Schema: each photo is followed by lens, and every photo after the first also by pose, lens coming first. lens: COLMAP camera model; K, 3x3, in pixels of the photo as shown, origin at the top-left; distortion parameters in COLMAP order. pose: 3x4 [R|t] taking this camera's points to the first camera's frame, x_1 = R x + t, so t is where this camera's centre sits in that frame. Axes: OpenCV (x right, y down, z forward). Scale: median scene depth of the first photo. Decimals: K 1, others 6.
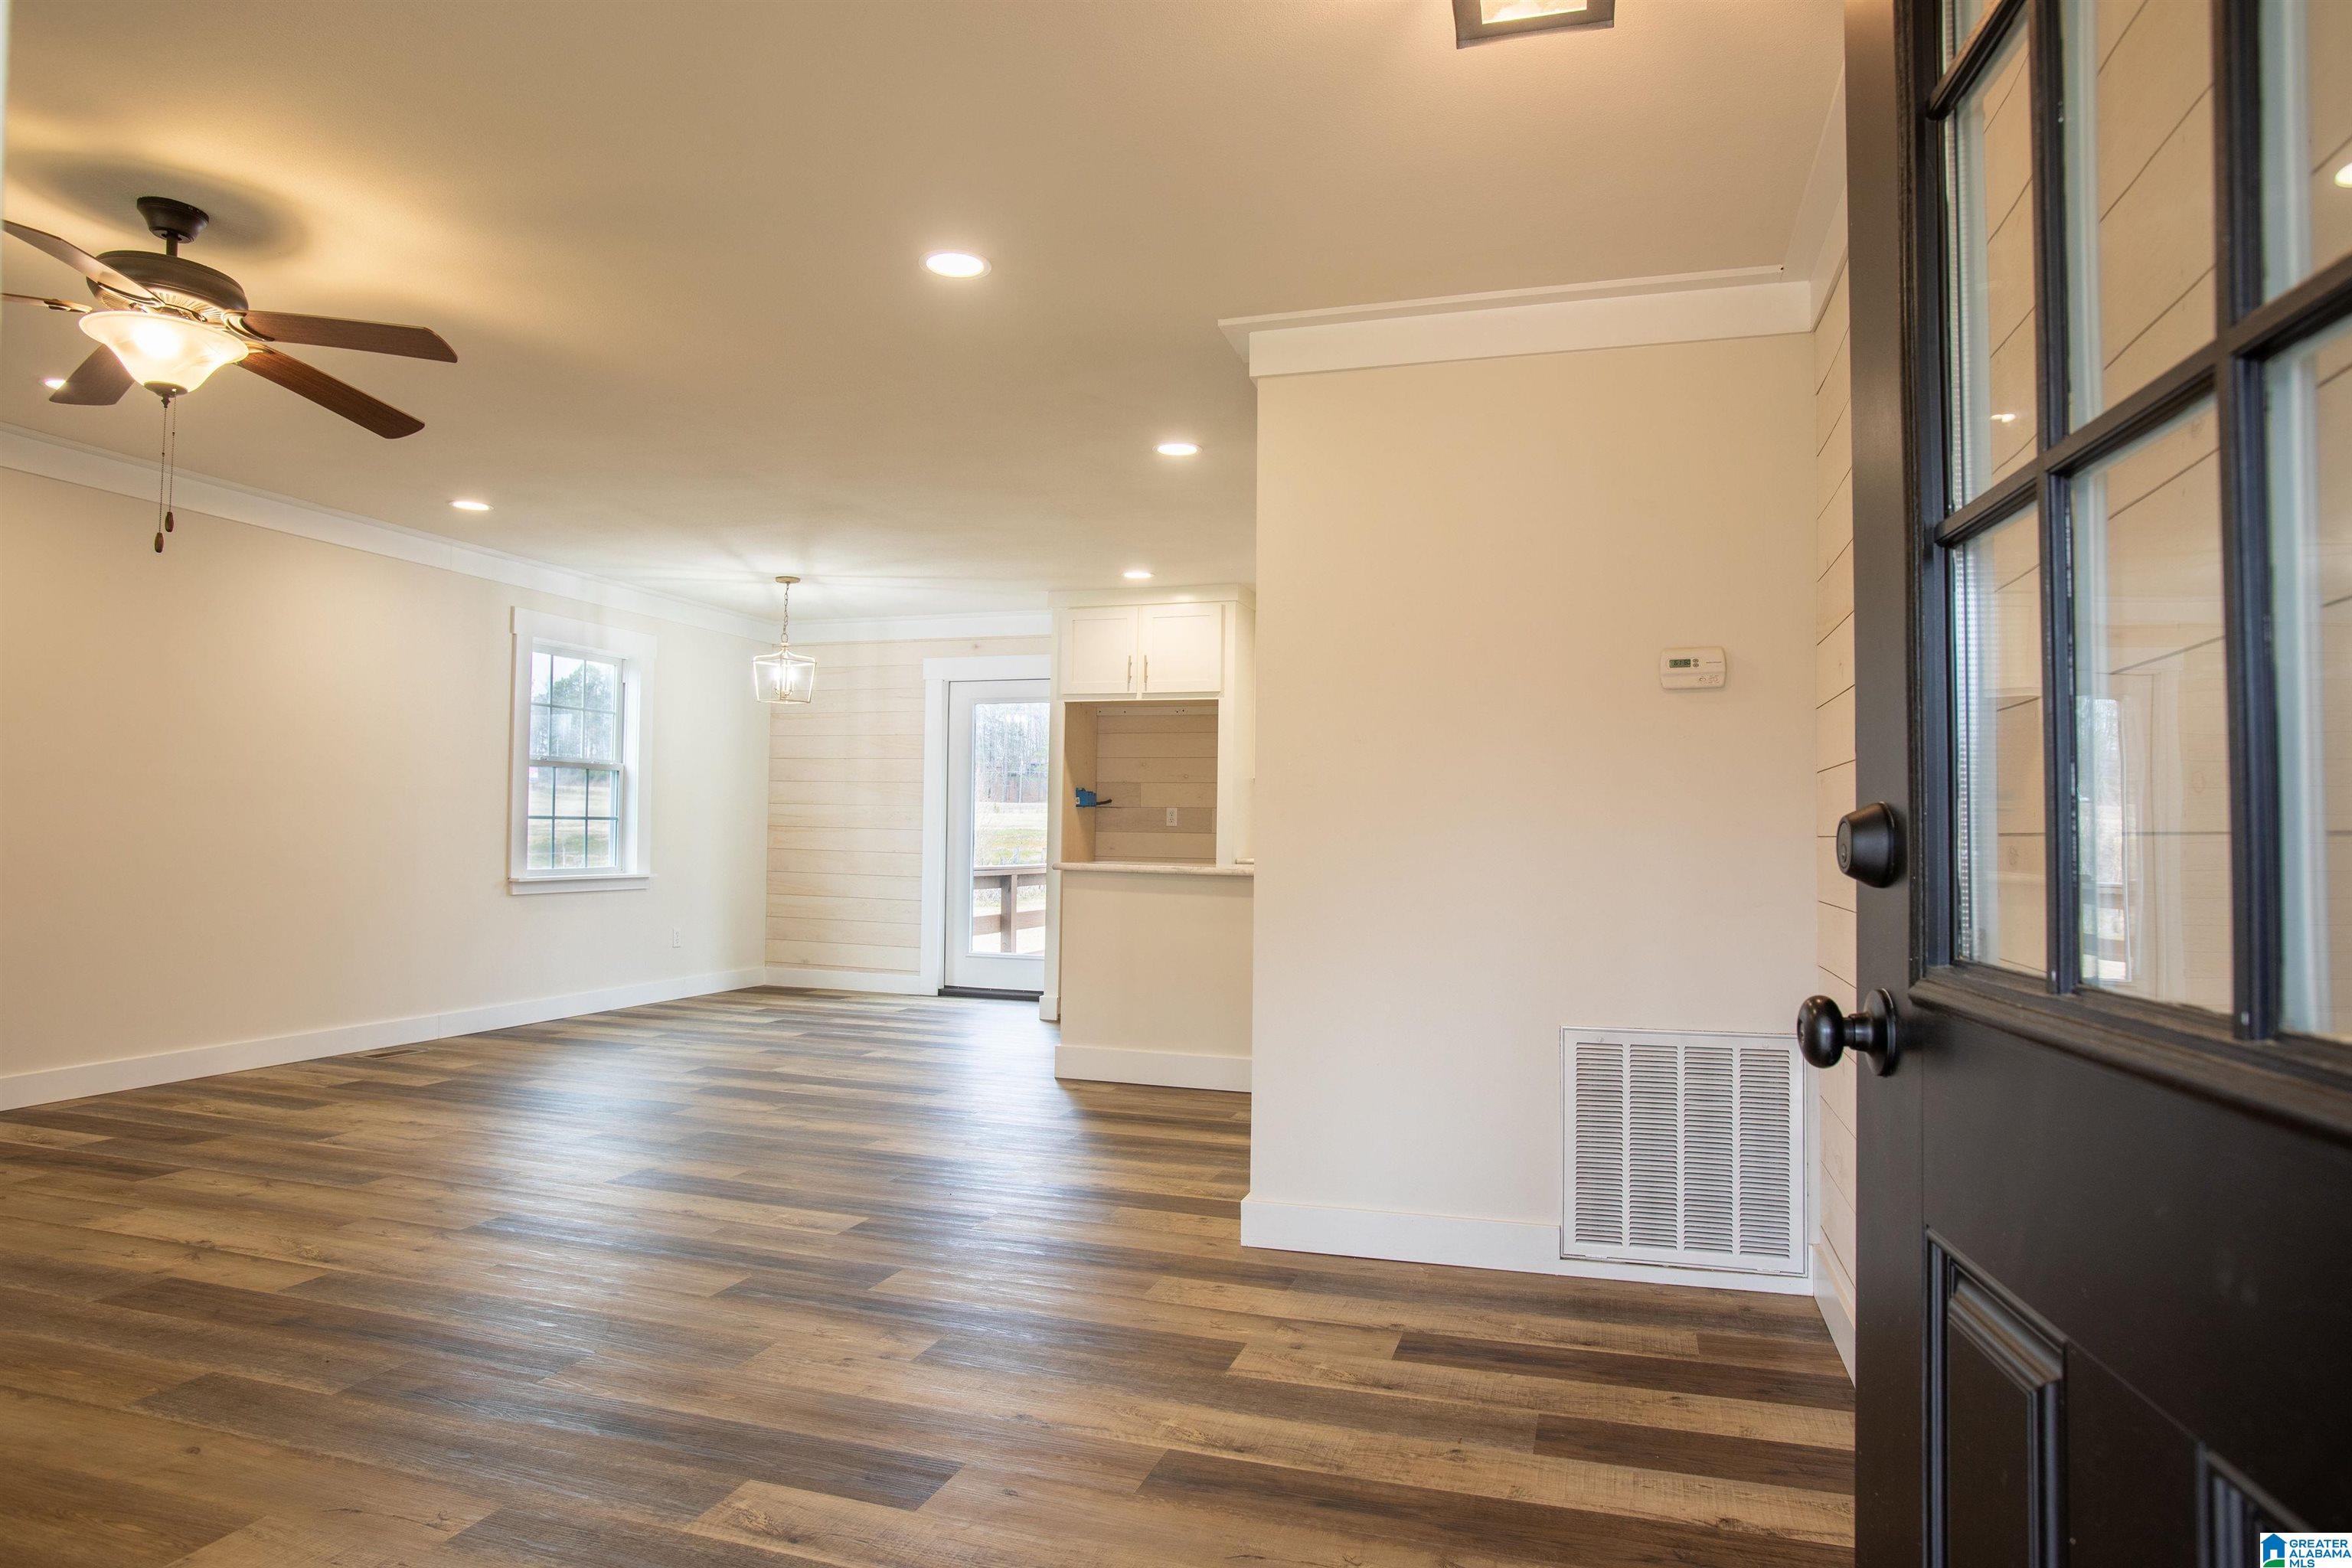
lens RADIAL K [[1362.2, 0, 1176.0], [0, 1362.2, 784.0], [0, 0, 1]] dist [-0.002276, -0.000193]
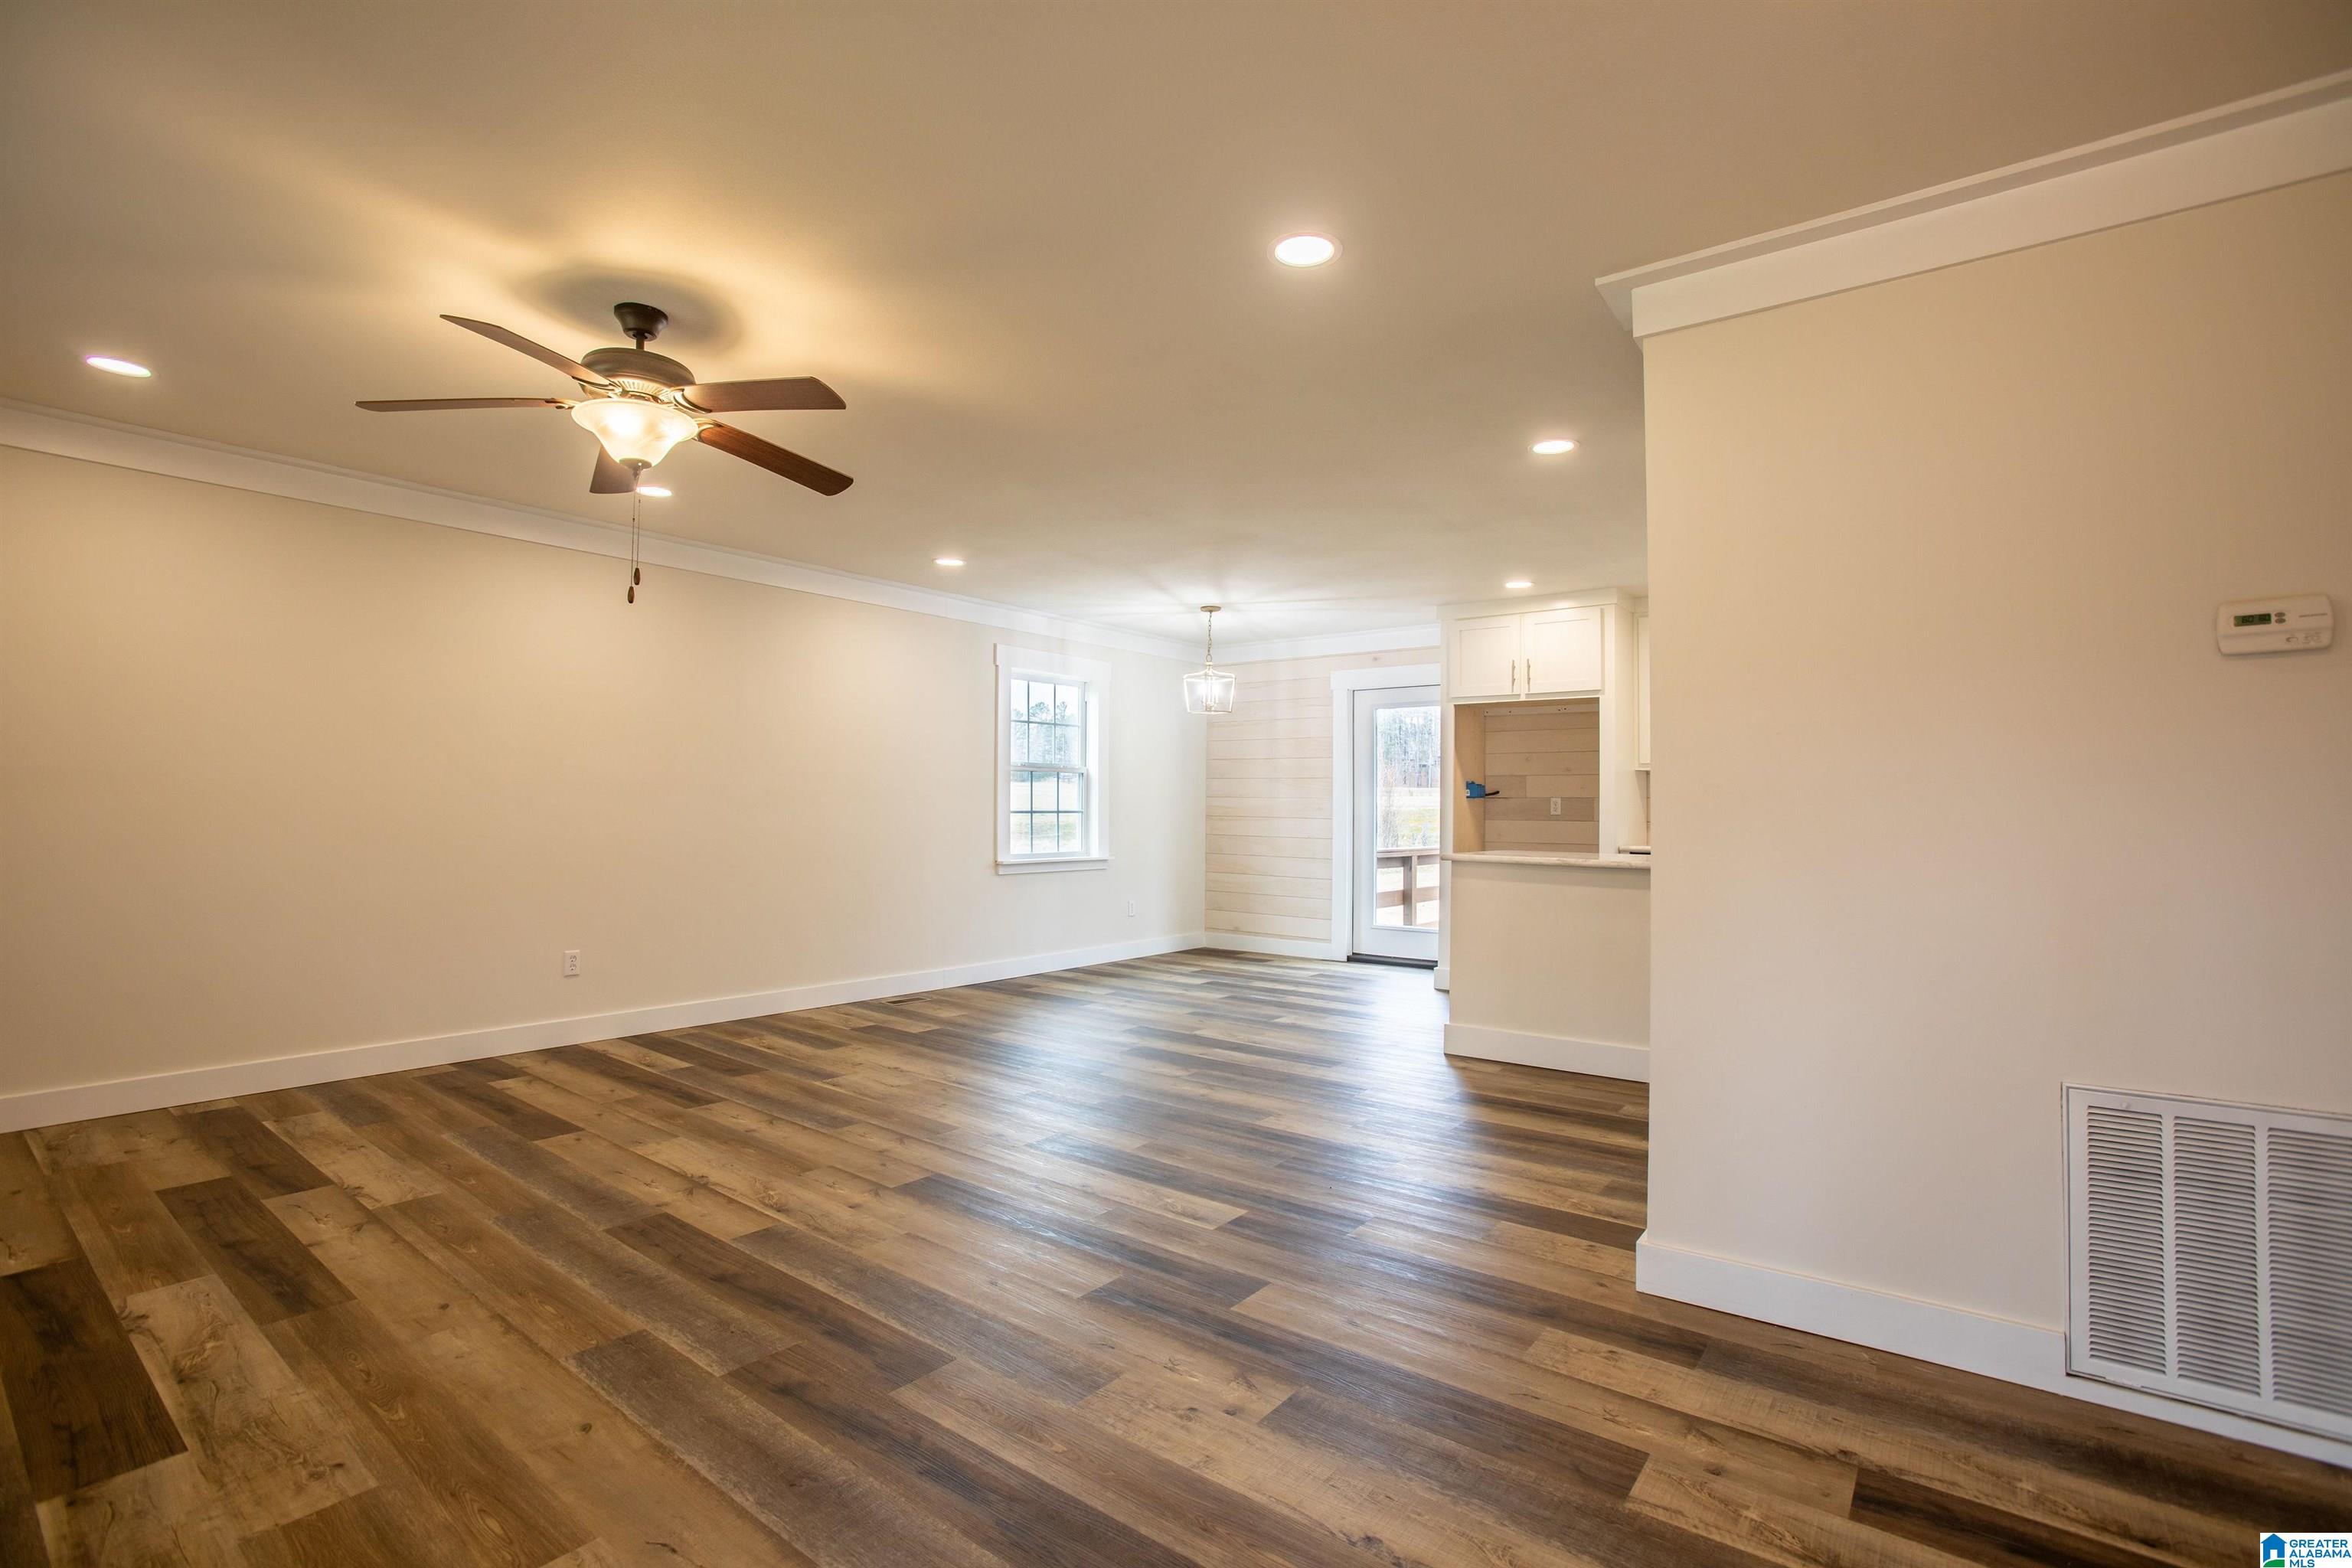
lens RADIAL K [[1045.6, 0, 1188.5], [0, 1045.6, 775.3], [0, 0, 1]] dist [-0.076696, 0.032048]
pose [[0.941372, -0.014985, -0.337036, -0.000212], [0.015723, 0.999876, -0.000540, -0.009758], [0.337003, -0.004790, 0.941491, 0.239686]]
